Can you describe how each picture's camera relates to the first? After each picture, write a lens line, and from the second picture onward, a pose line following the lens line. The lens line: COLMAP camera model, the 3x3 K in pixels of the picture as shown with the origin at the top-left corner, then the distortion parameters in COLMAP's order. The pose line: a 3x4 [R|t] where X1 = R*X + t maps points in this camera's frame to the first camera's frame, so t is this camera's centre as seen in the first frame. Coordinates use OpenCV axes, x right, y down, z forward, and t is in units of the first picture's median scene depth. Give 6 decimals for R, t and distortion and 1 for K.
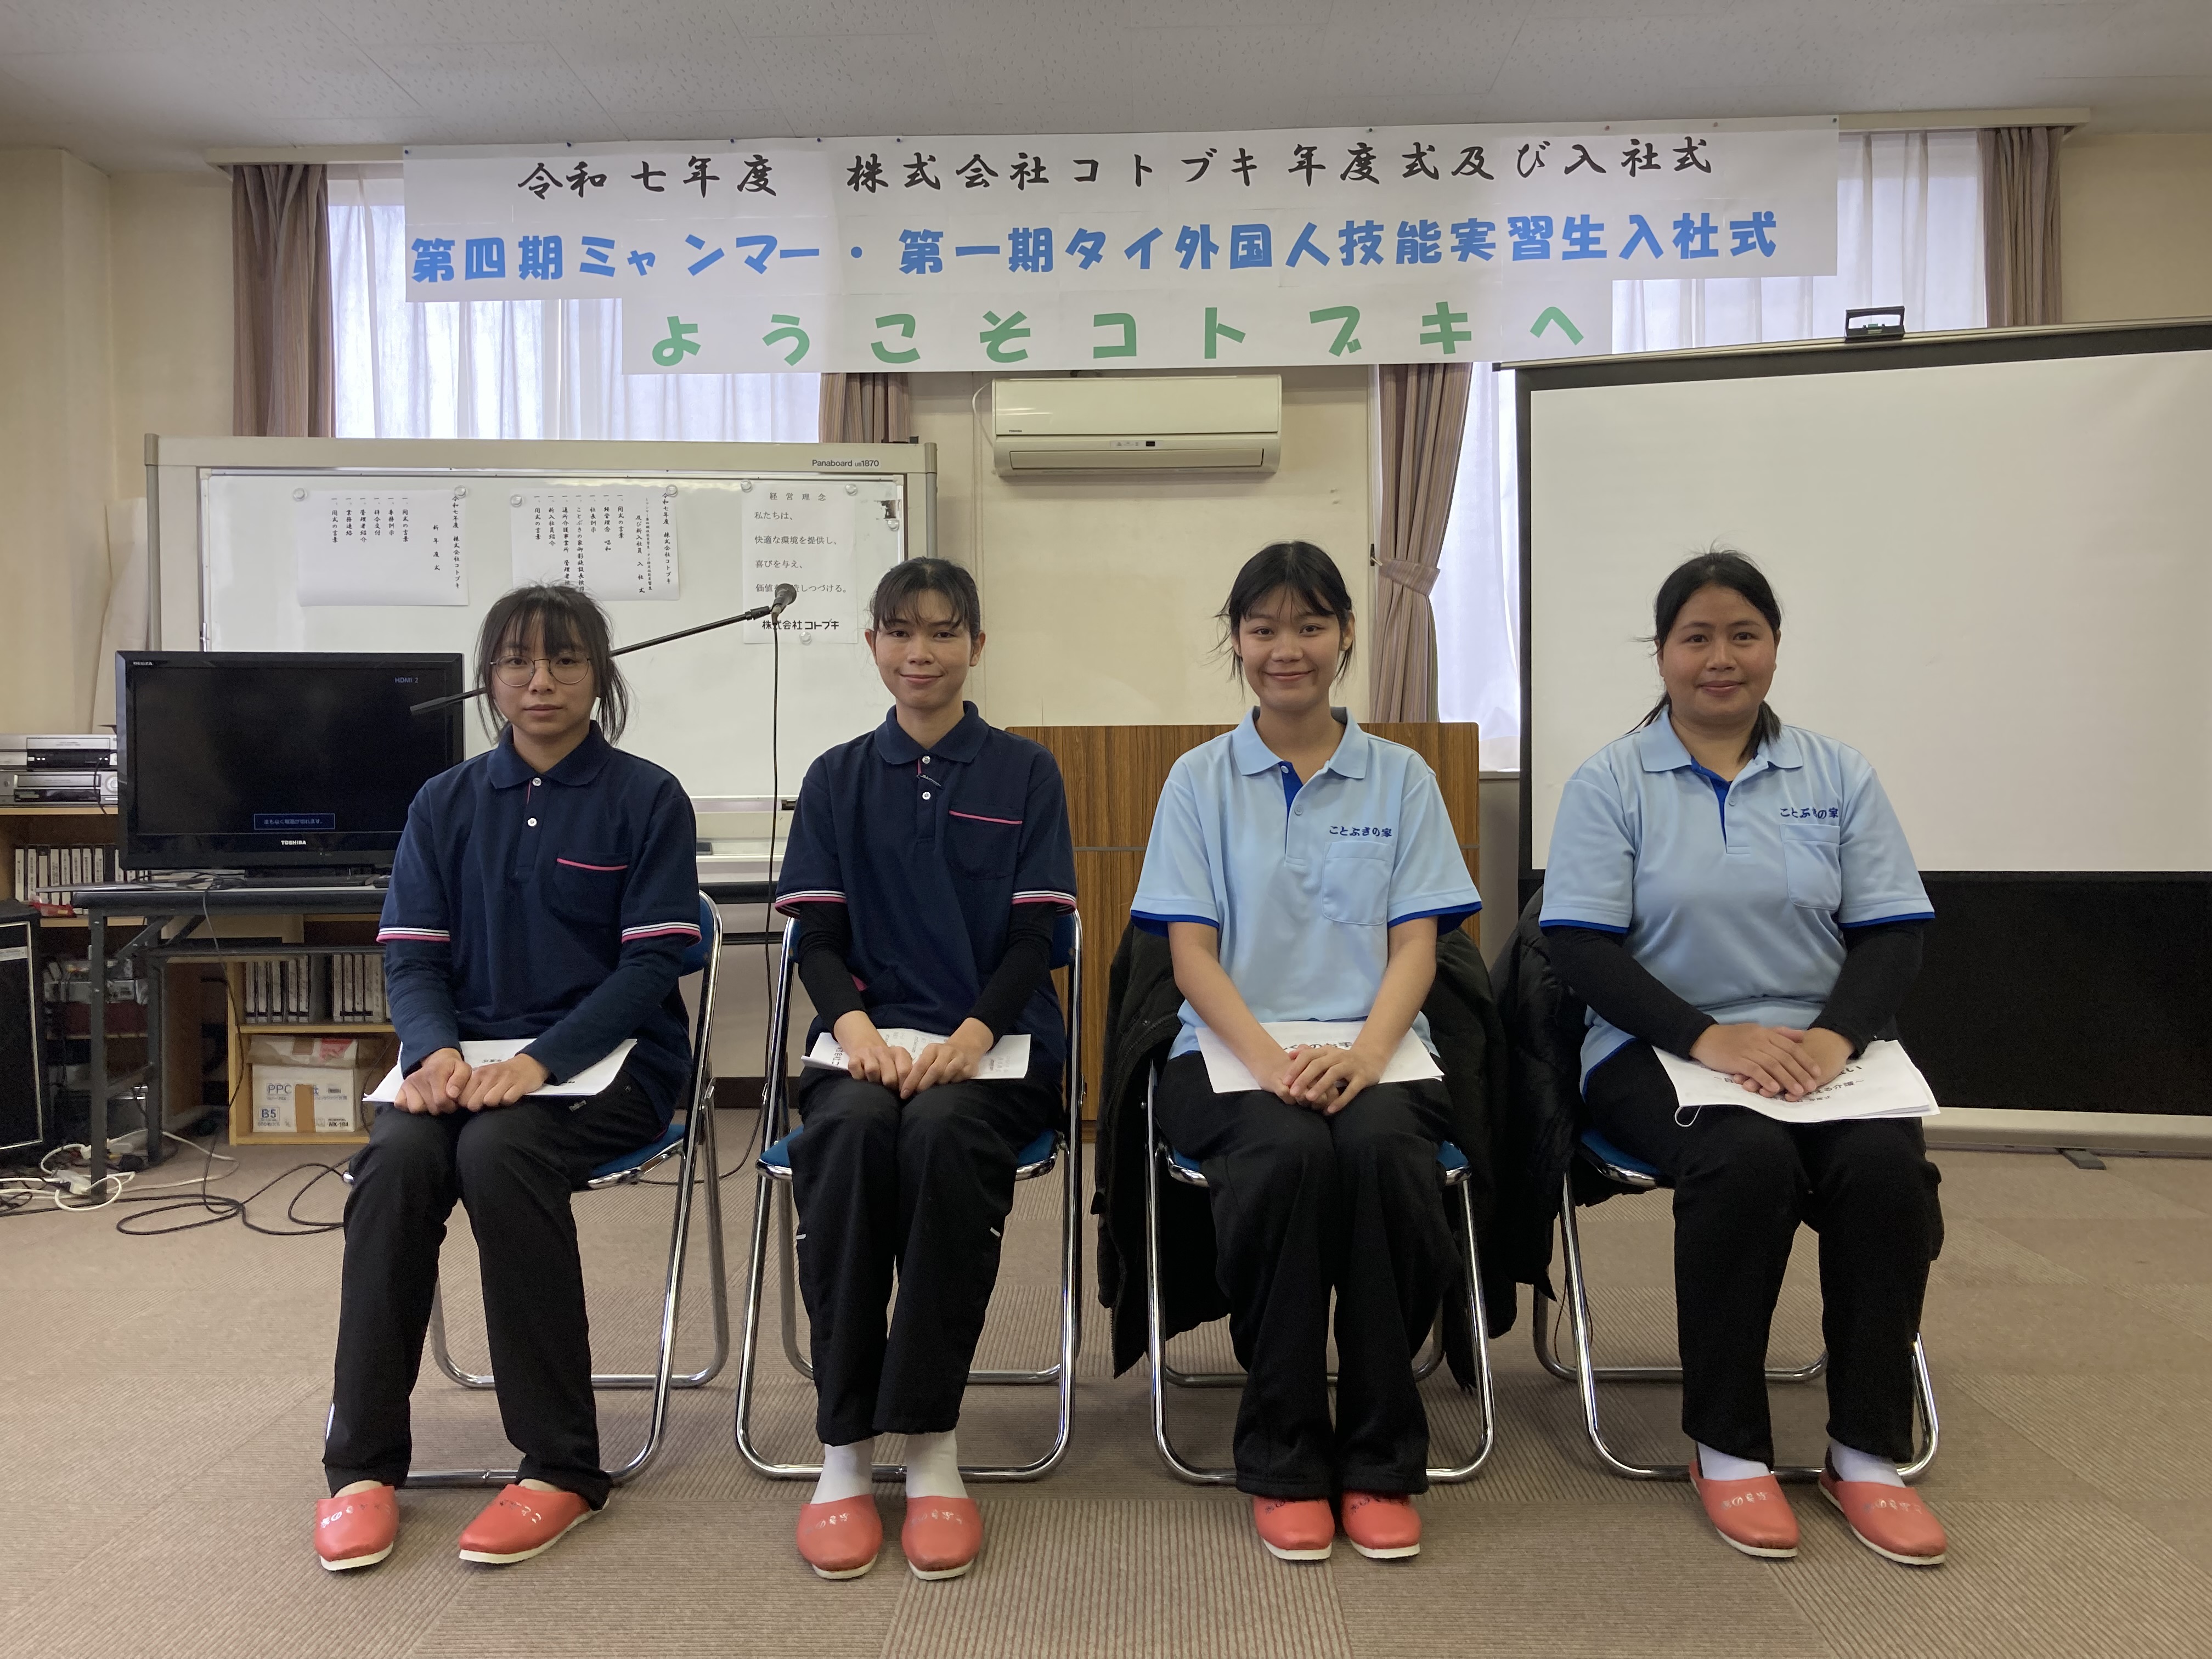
lens RADIAL K [[1823.2, 0, 1102.0], [0, 1823.2, 836.4], [0, 0, 1]] dist [-0.020838, 0.004391]
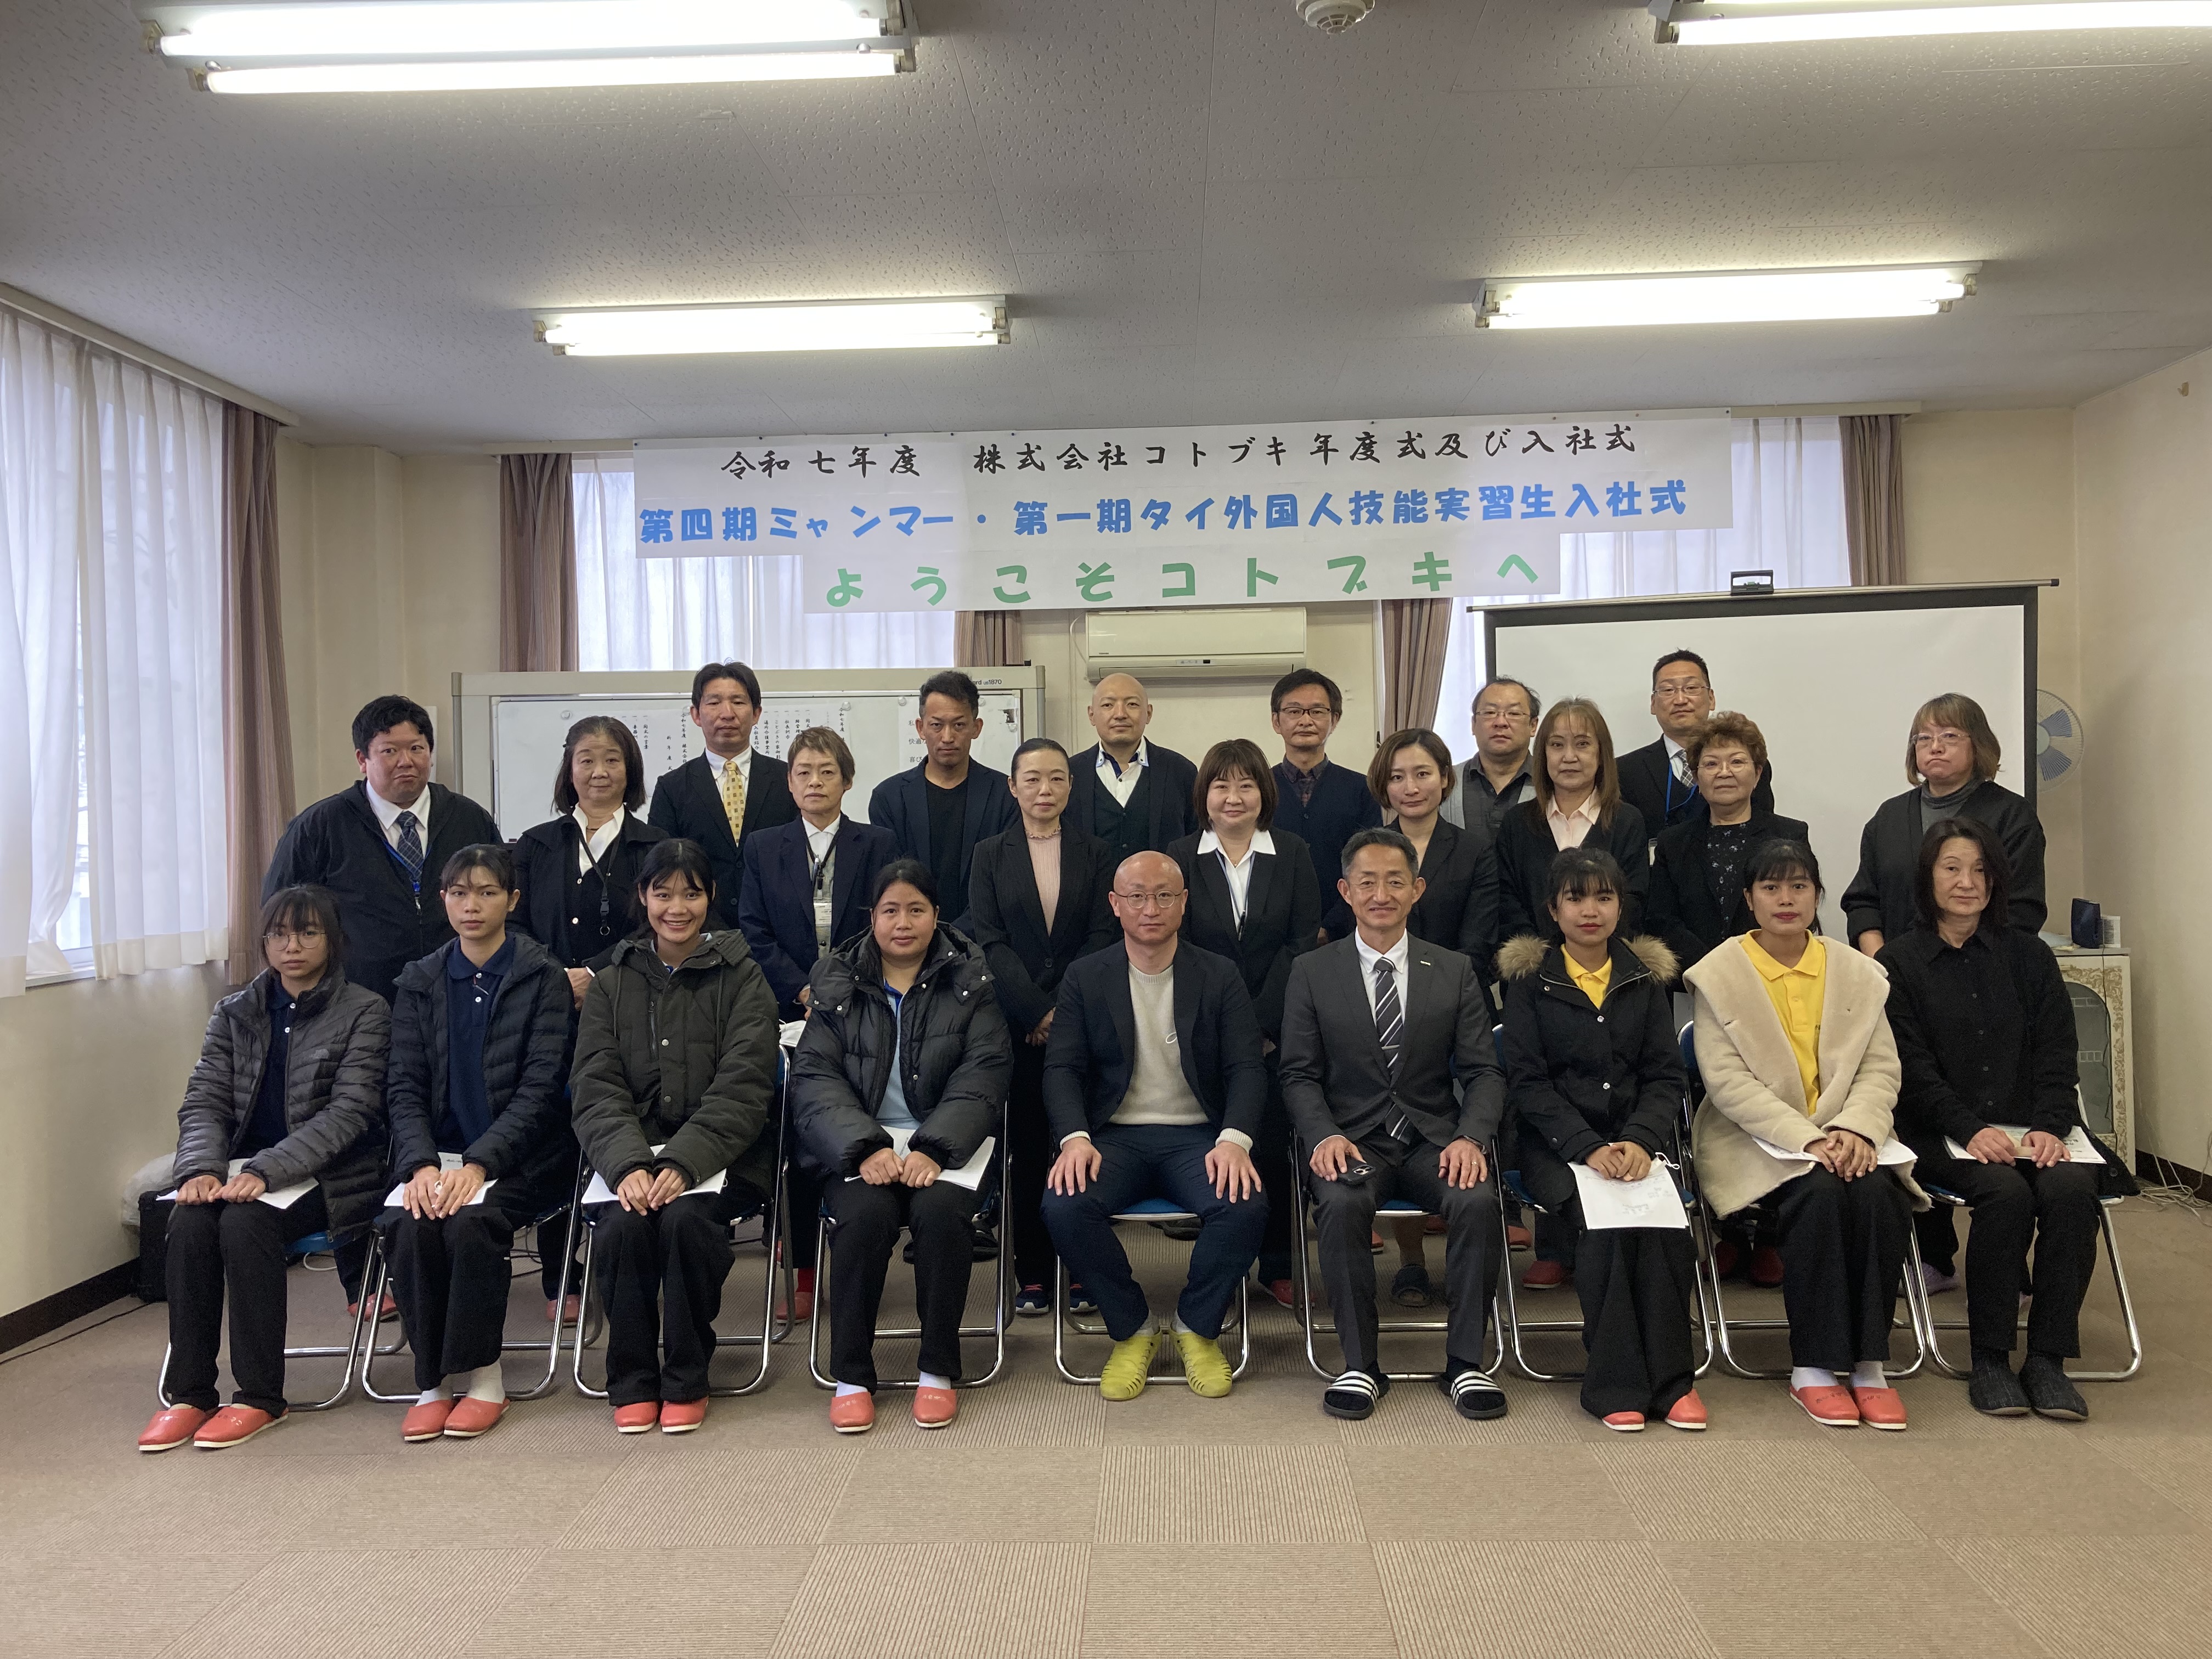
lens RADIAL K [[1823.2, 0, 1100.8], [0, 1823.2, 819.4], [0, 0, 1]] dist [-0.020838, 0.004391]
pose [[0.999860, -0.010925, -0.012672, -0.034864], [0.010682, 0.999761, -0.019091, -0.079654], [0.012878, 0.018953, 0.999737, -0.309225]]
